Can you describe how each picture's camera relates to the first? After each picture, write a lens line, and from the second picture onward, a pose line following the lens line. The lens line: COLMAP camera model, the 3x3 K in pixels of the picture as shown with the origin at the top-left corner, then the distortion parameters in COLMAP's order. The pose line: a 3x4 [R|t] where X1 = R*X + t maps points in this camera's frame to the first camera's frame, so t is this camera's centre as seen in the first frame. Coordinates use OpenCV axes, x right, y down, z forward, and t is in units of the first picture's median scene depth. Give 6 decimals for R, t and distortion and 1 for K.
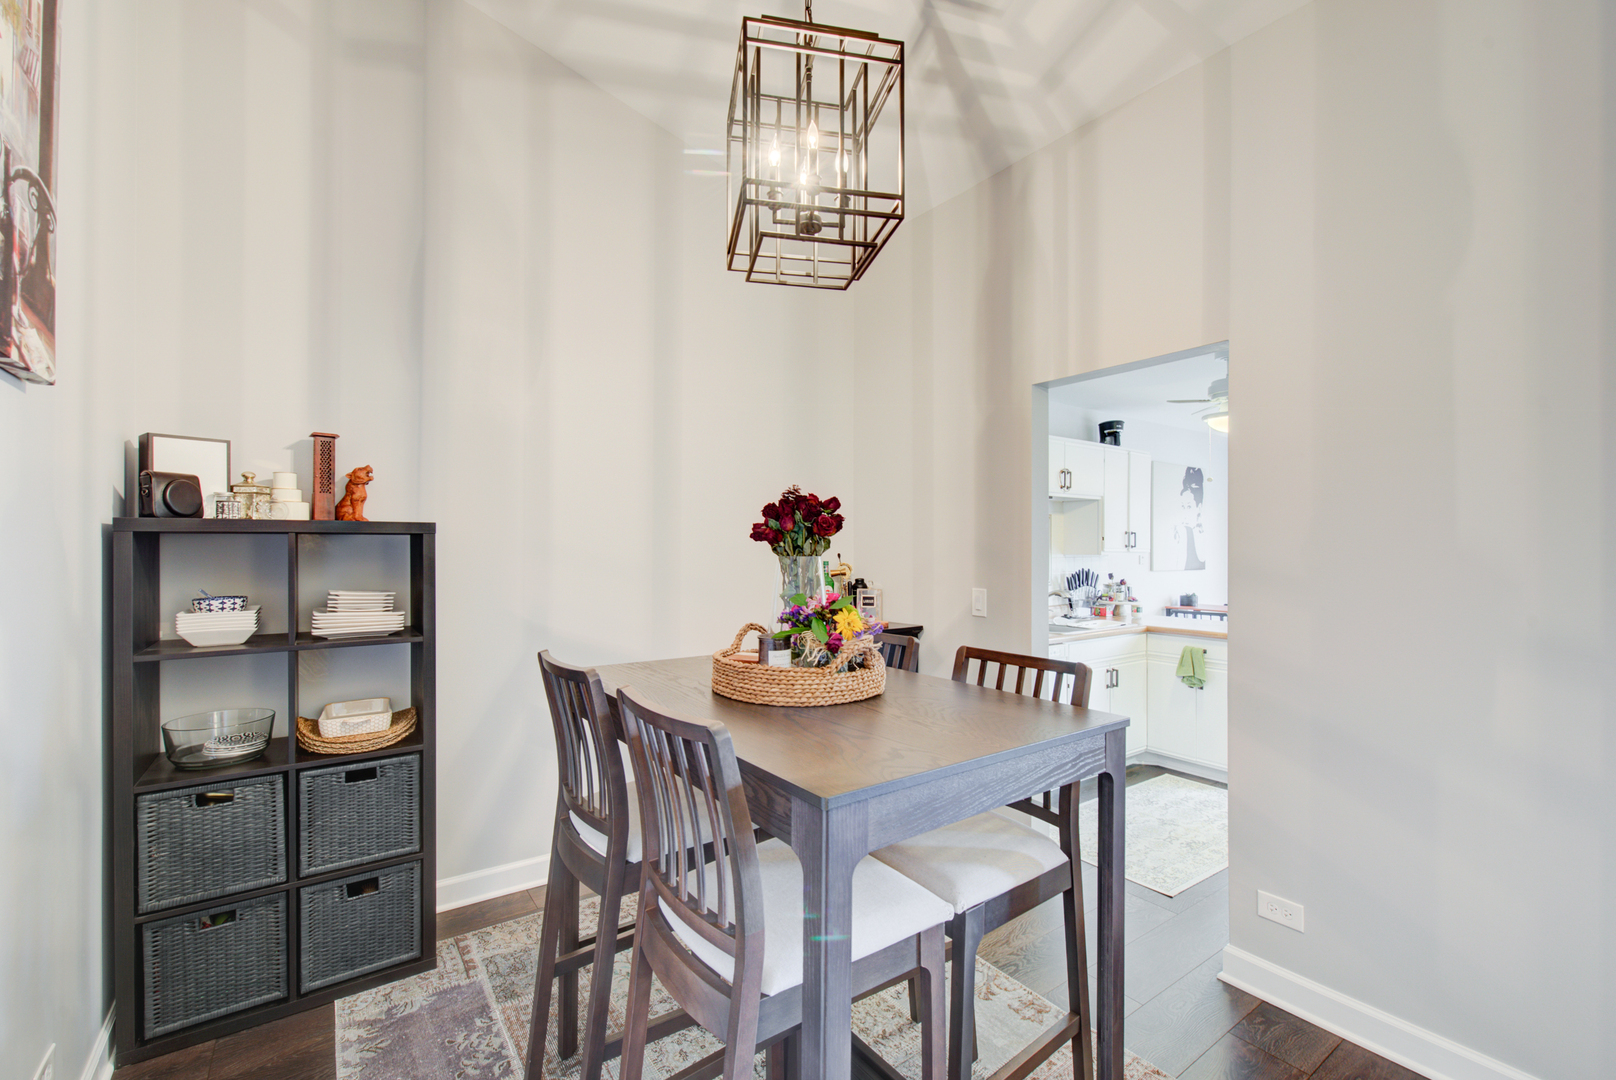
lens RADIAL K [[696.9, 0, 805.1], [0, 696.9, 545.4], [0, 0, 1]] dist [-0.000456, -0.000031]
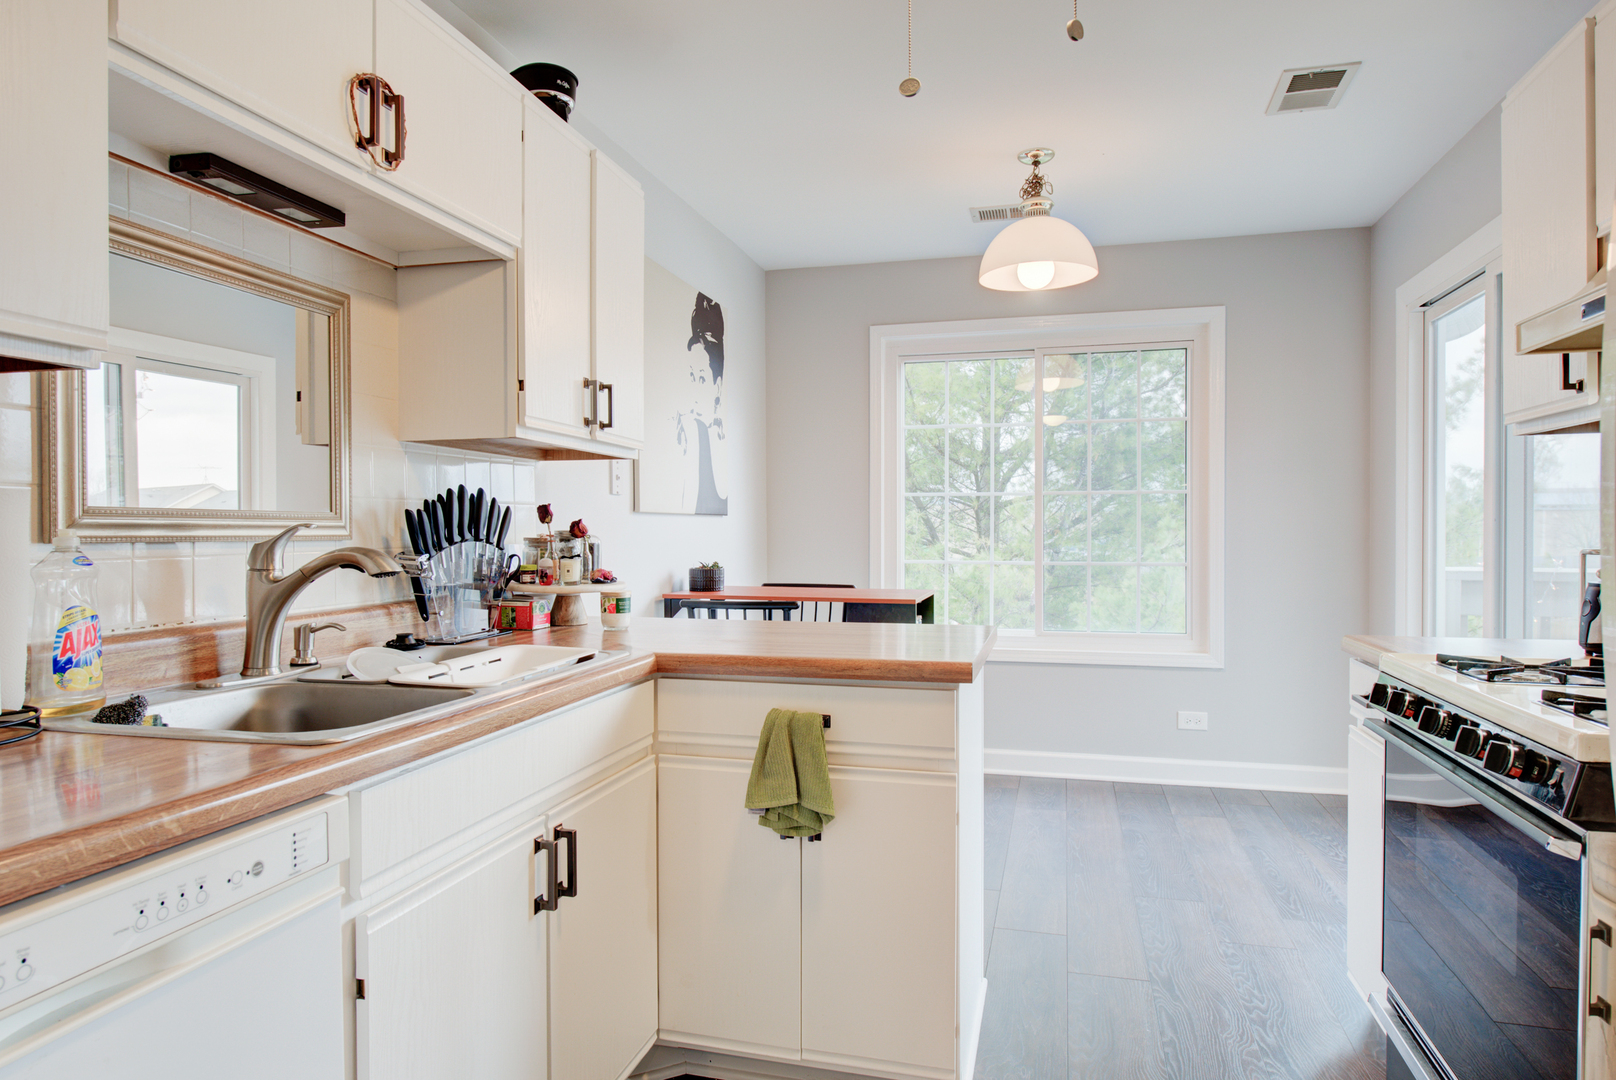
lens RADIAL K [[961.2, 0, 808.7], [0, 961.2, 537.2], [0, 0, 1]] dist [-0.010342, -0.000834]
pose [[0.774701, -0.013155, 0.632191, 0.239851], [0.005825, 0.999890, 0.013668, 0.050791], [-0.632301, -0.006906, 0.774692, 0.550448]]
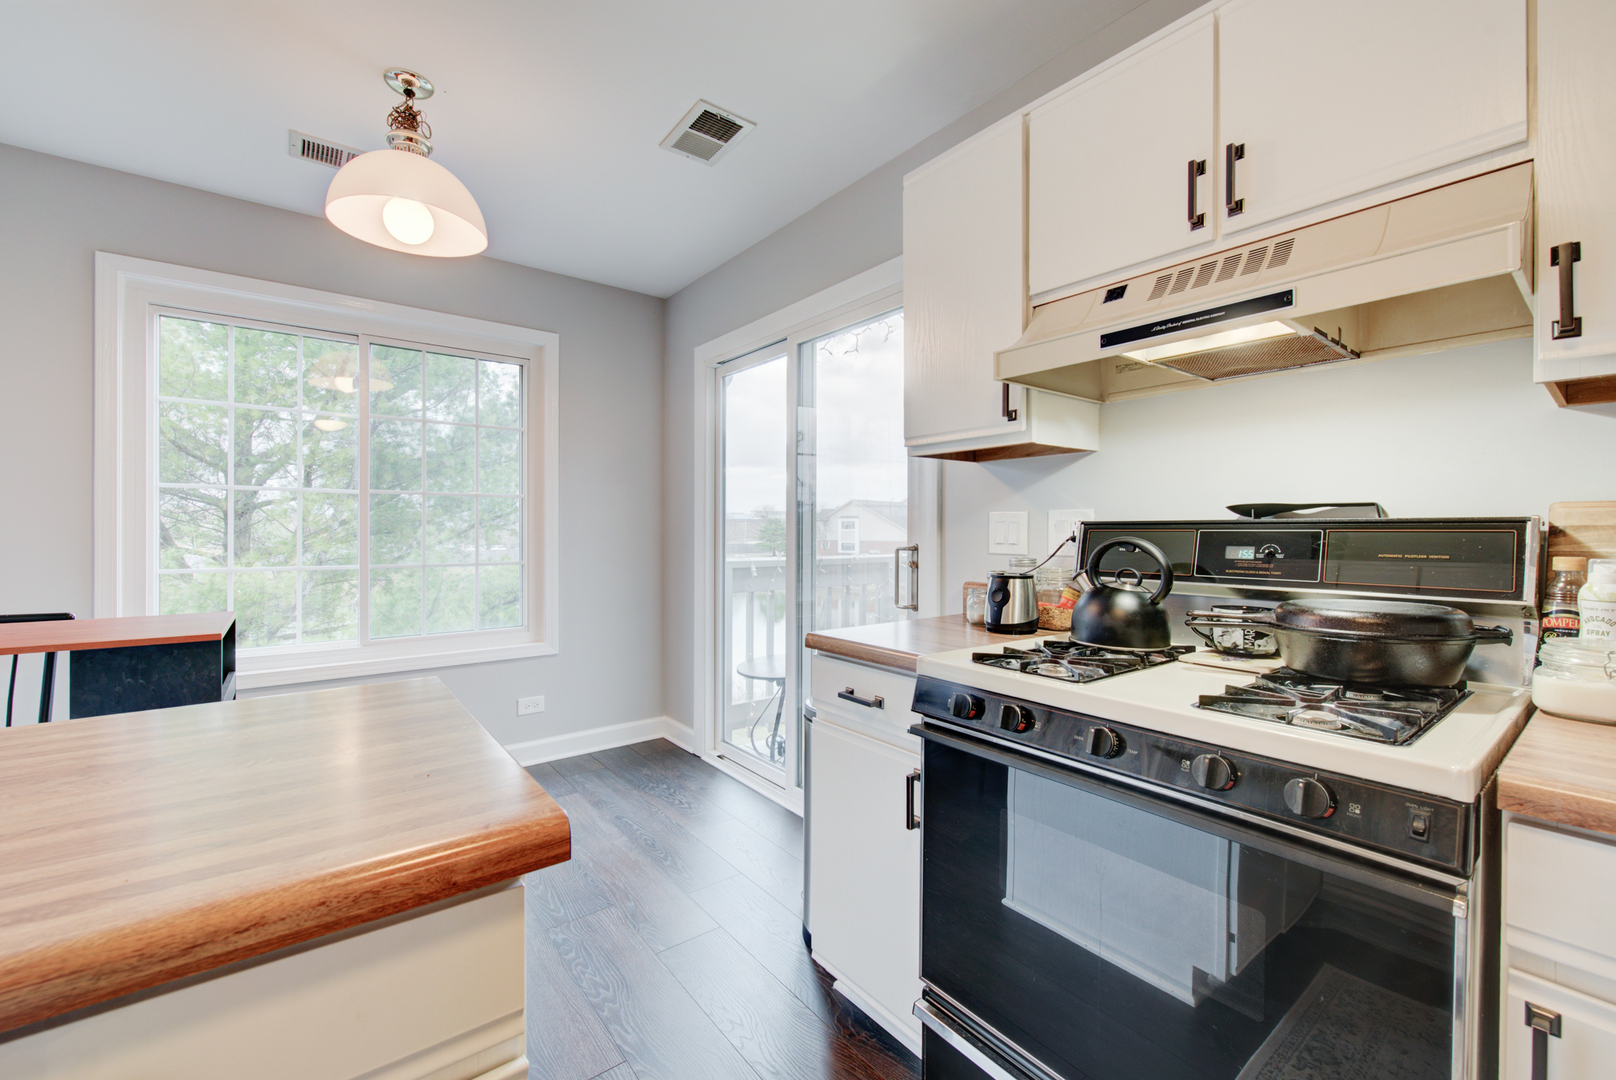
lens RADIAL K [[656.8, 0, 816.0], [0, 656.8, 532.7], [0, 0, 1]] dist [-0.008142, -0.000074]
pose [[-0.045082, -0.010741, 0.998926, 0.406899], [-0.003173, 0.999939, 0.010608, 0.051813], [-0.998978, -0.002691, -0.045113, 0.763898]]
